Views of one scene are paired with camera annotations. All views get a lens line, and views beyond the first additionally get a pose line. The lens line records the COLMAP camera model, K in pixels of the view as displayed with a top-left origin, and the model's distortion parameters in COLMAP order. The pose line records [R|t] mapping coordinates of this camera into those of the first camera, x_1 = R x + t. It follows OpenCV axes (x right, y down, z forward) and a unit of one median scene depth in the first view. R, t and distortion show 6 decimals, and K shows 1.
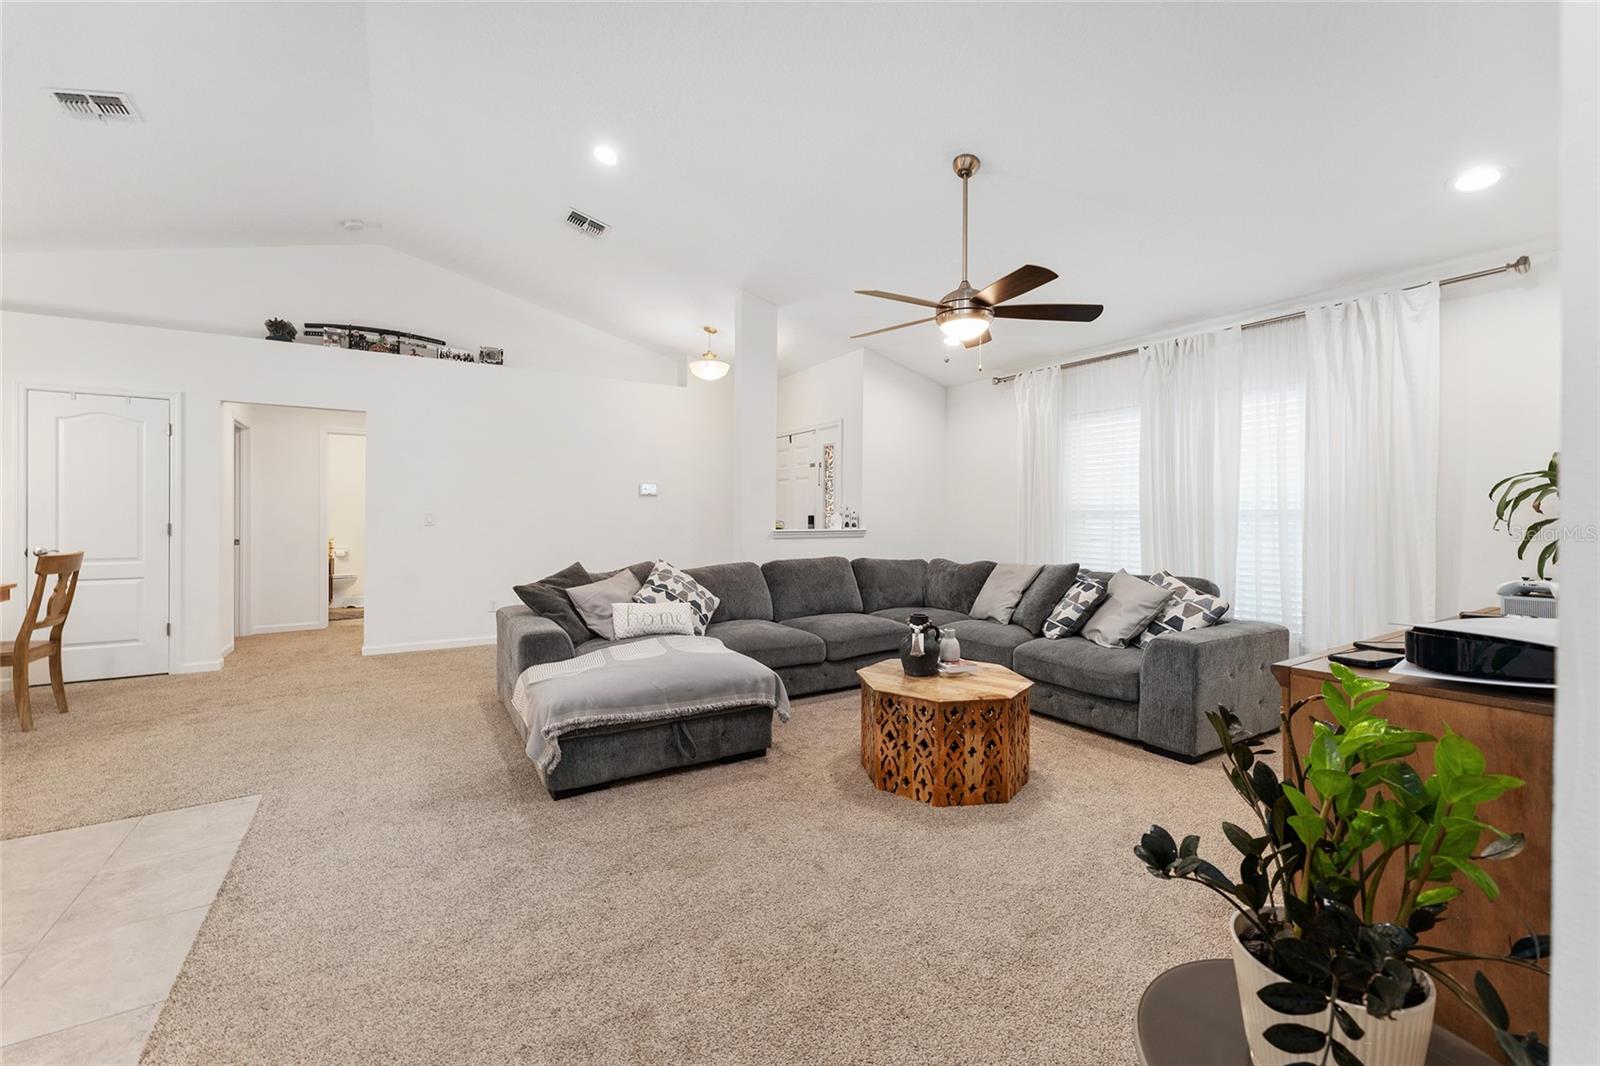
lens RADIAL K [[641.8, 0, 785.0], [0, 641.8, 517.1], [0, 0, 1]] dist [0.000997, 0.001262]
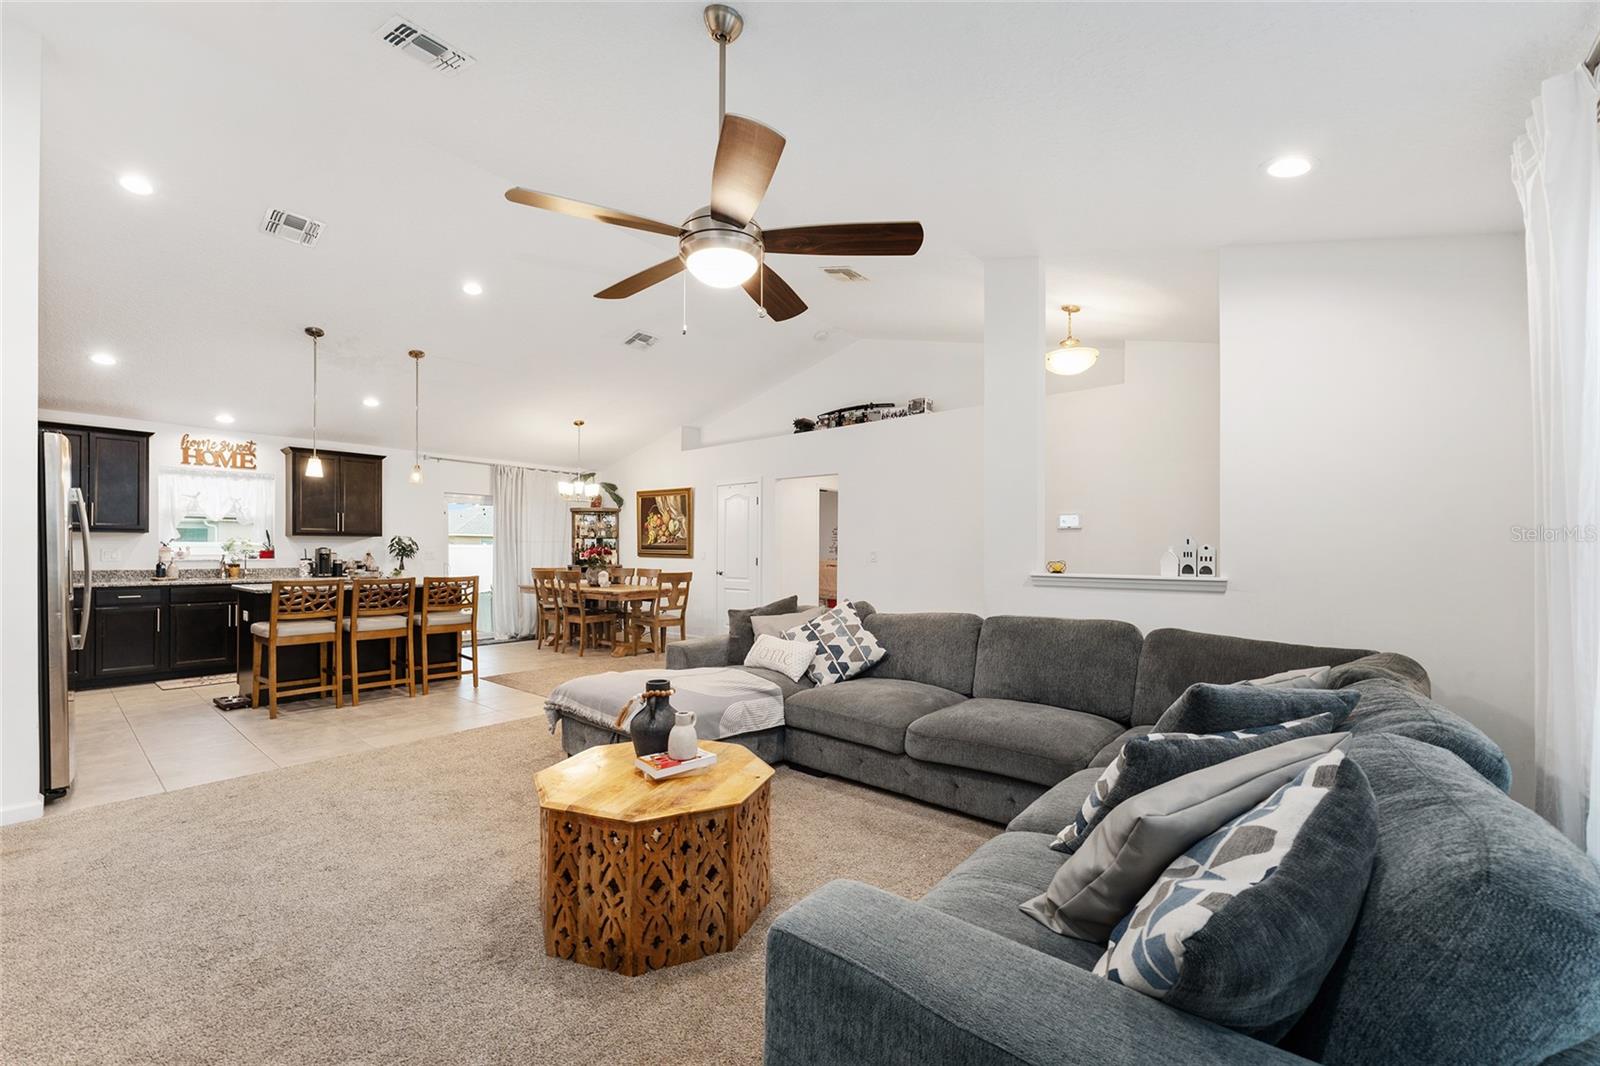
lens RADIAL K [[641.8, 0, 799.3], [0, 641.8, 542.3], [0, 0, 1]] dist [0.000997, 0.001262]
pose [[0.320519, -0.016549, -0.947098, 0.794346], [-0.005078, 0.999803, -0.019188, 0.000649], [0.947229, 0.010959, 0.320371, 0.732574]]
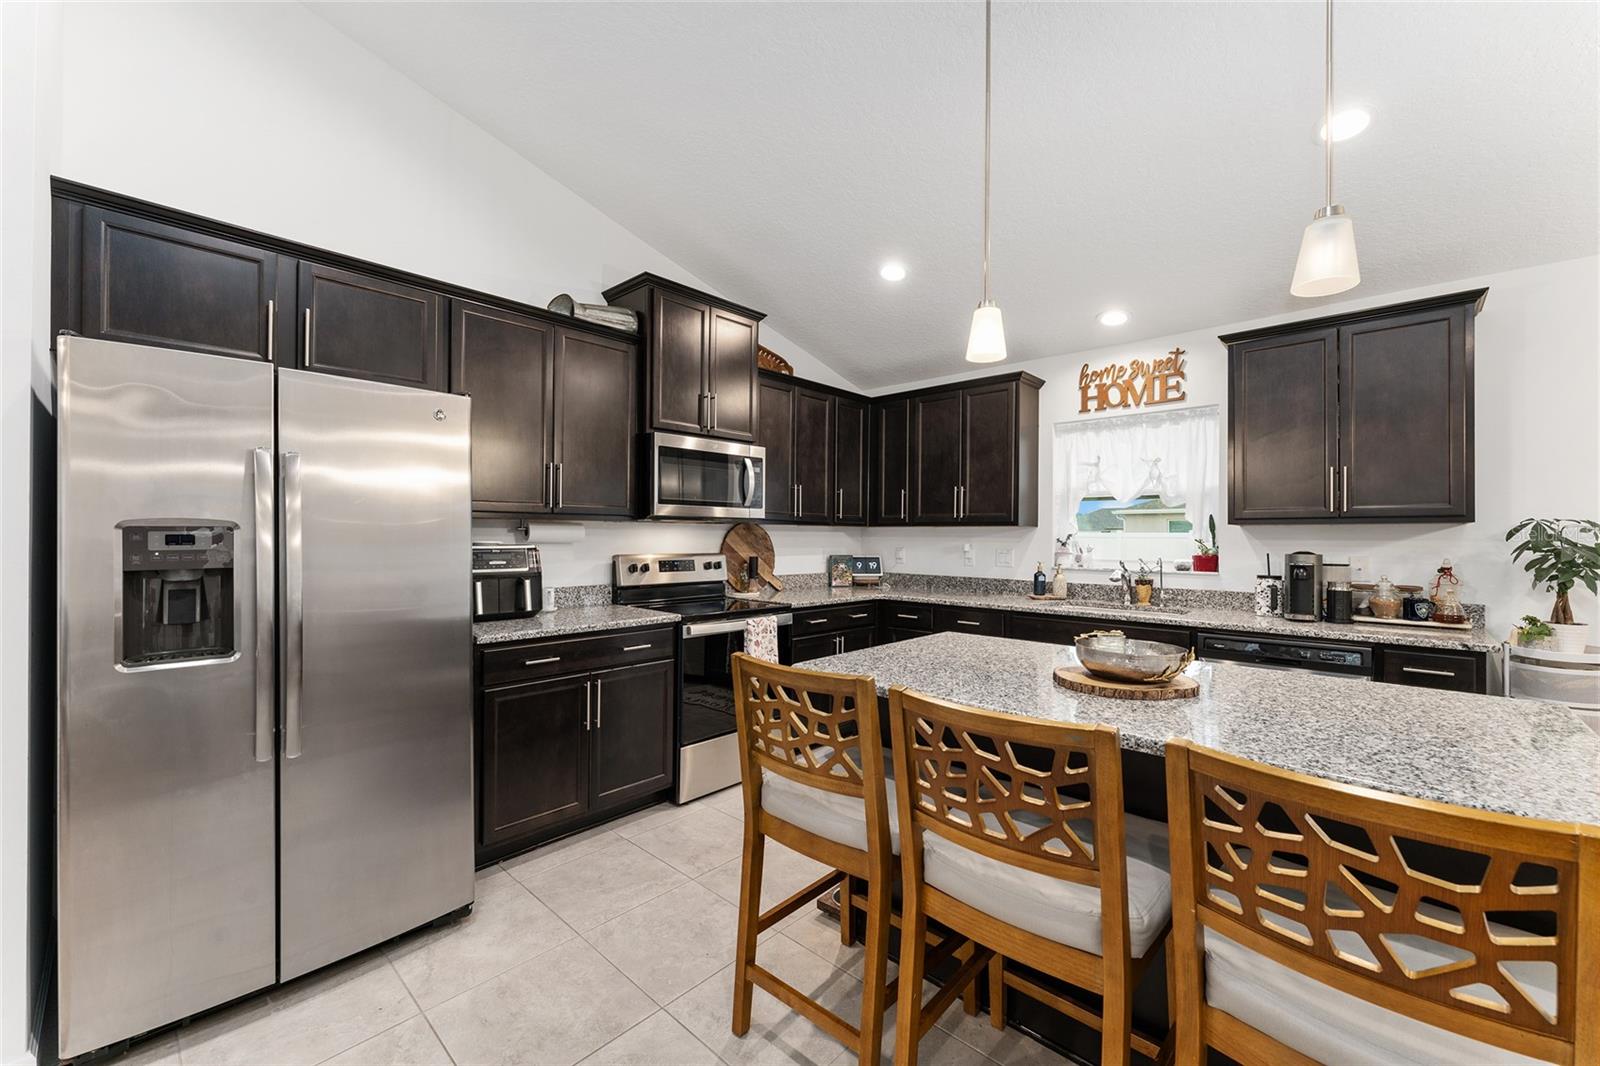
lens RADIAL K [[641.8, 0, 796.3], [0, 641.8, 535.5], [0, 0, 1]] dist [0.000997, 0.001262]
pose [[-0.961958, -0.010110, -0.273010, -0.589727], [-0.011271, 0.999933, 0.002687, -0.027858], [0.272965, 0.005662, -0.962007, 0.618049]]
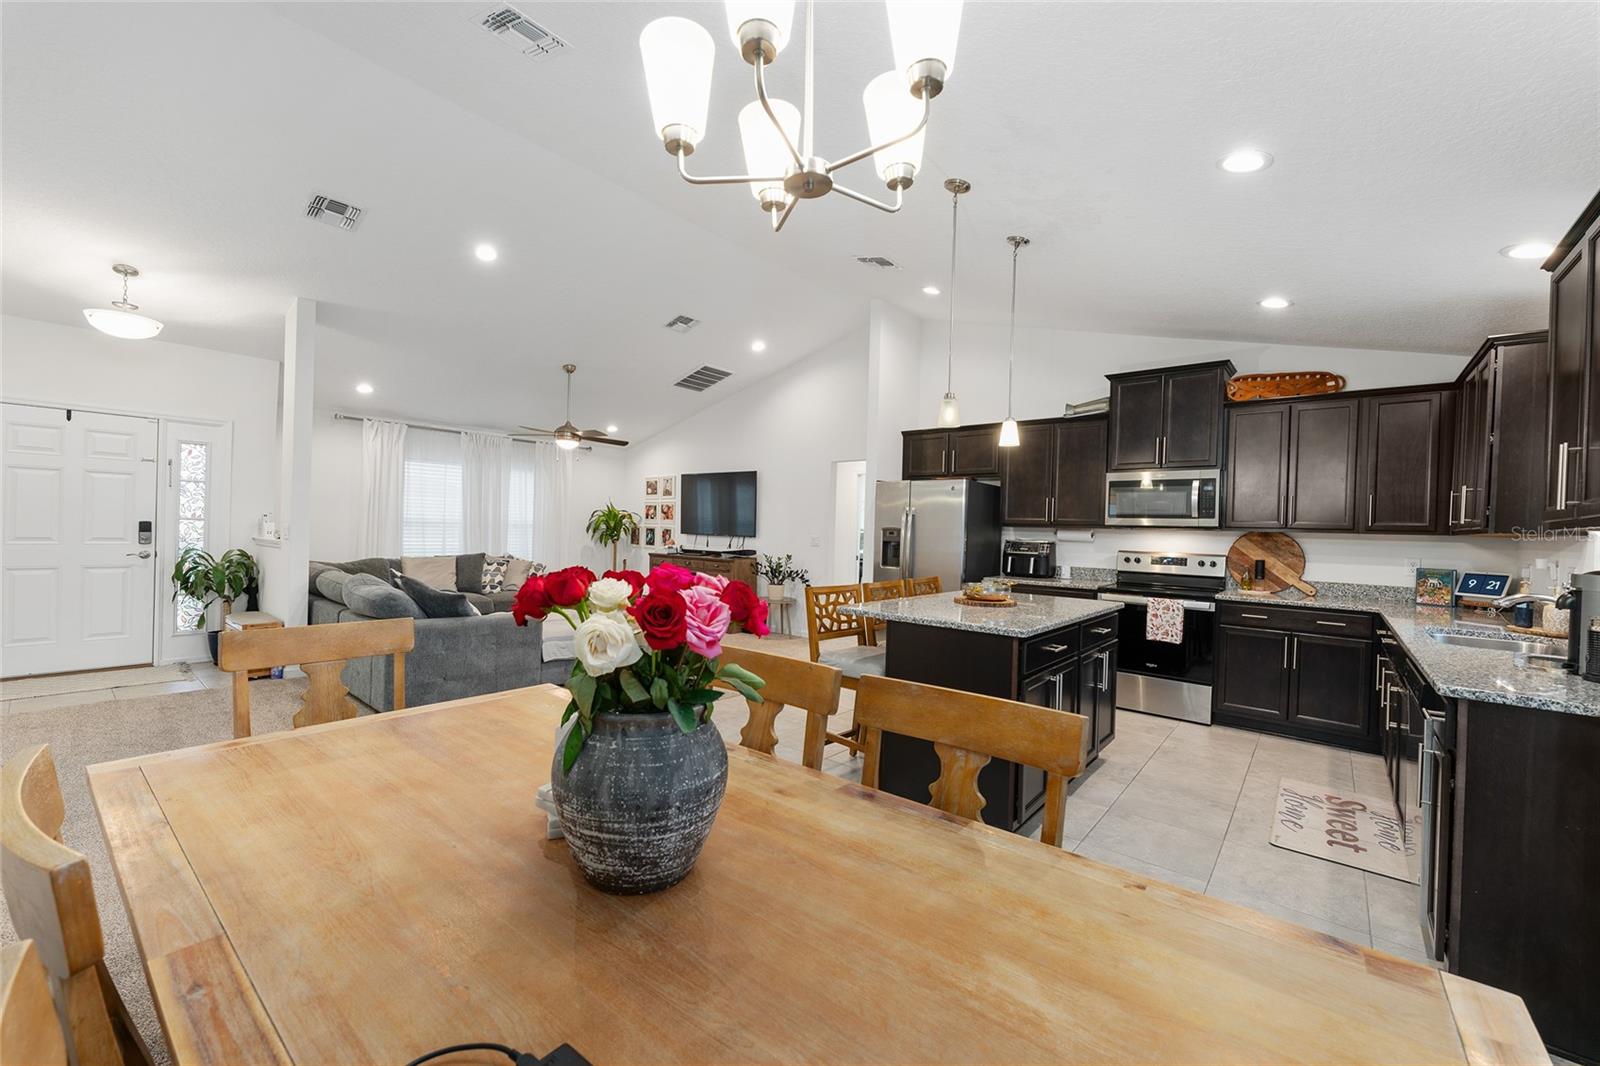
lens RADIAL K [[641.8, 0, 798.7], [0, 641.8, 533.2], [0, 0, 1]] dist [0.000997, 0.001262]
pose [[-0.323151, -0.020642, 0.946122, -1.718215], [-0.026044, 0.999577, 0.012913, -0.033340], [-0.945989, -0.020468, -0.323552, 0.808125]]
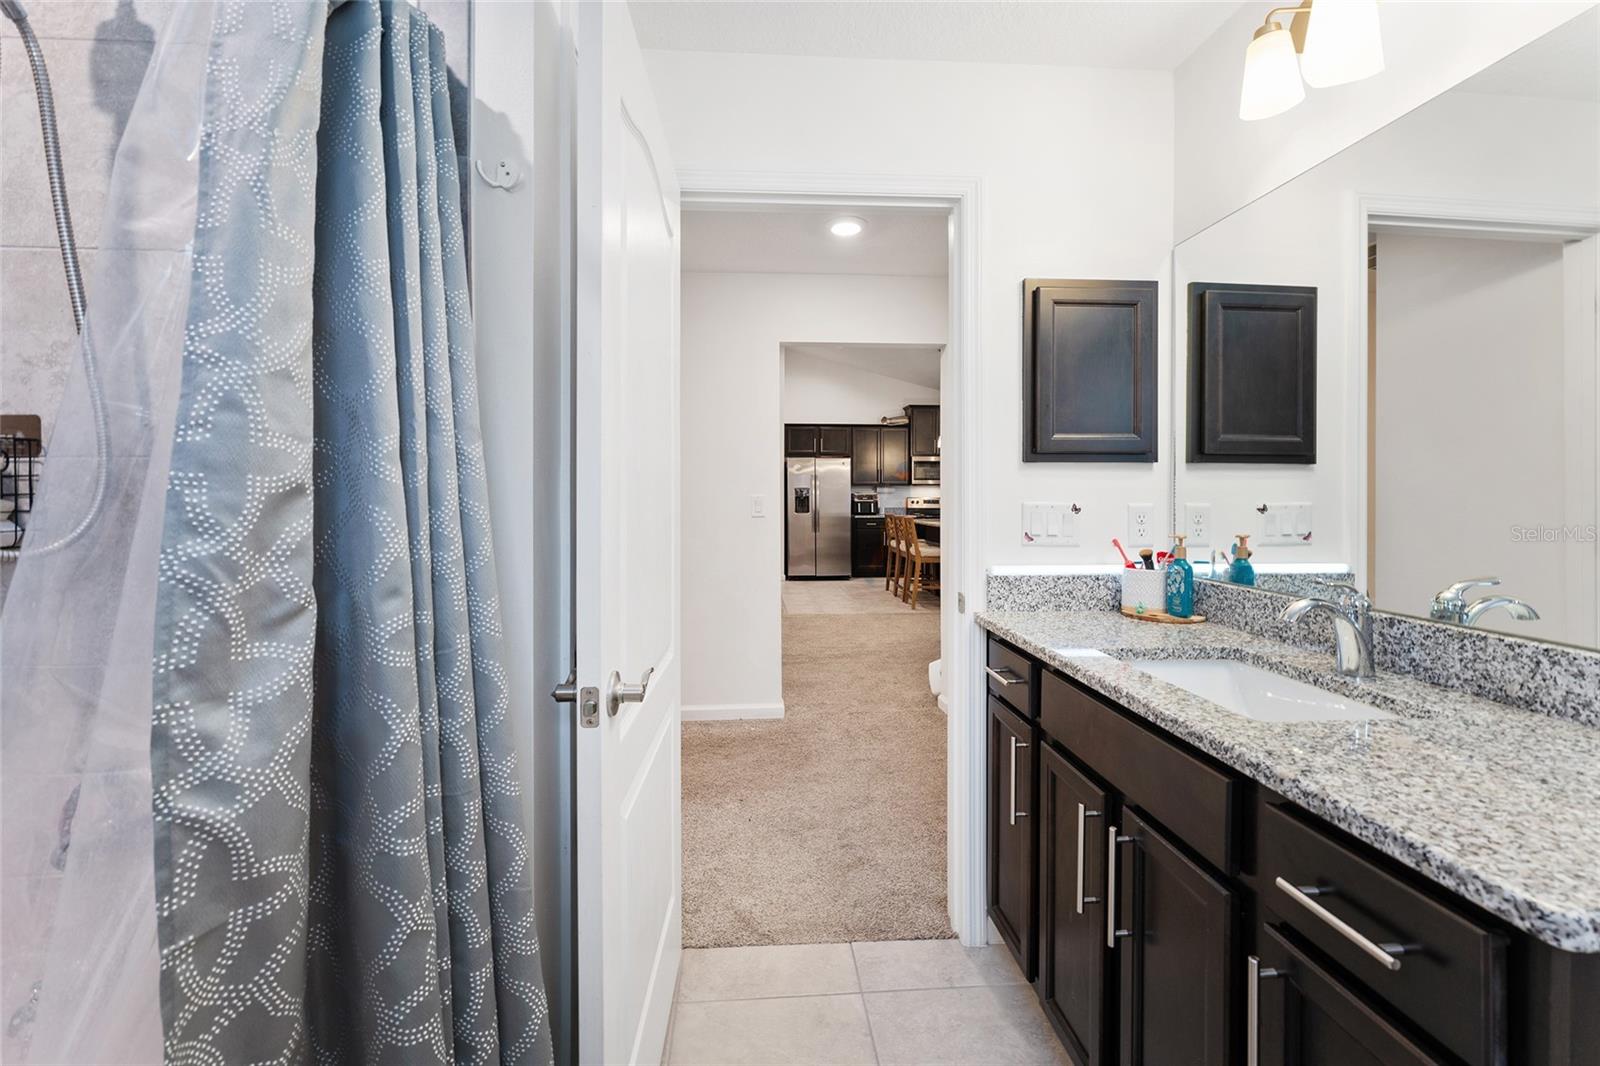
lens RADIAL K [[641.8, 0, 799.0], [0, 641.8, 521.5], [0, 0, 1]] dist [0.000997, 0.001262]
pose [[-0.891290, -0.015091, 0.453183, -1.409090], [0.001353, 0.999353, 0.035940, 0.008622], [-0.453433, 0.032646, -0.890692, 2.269236]]
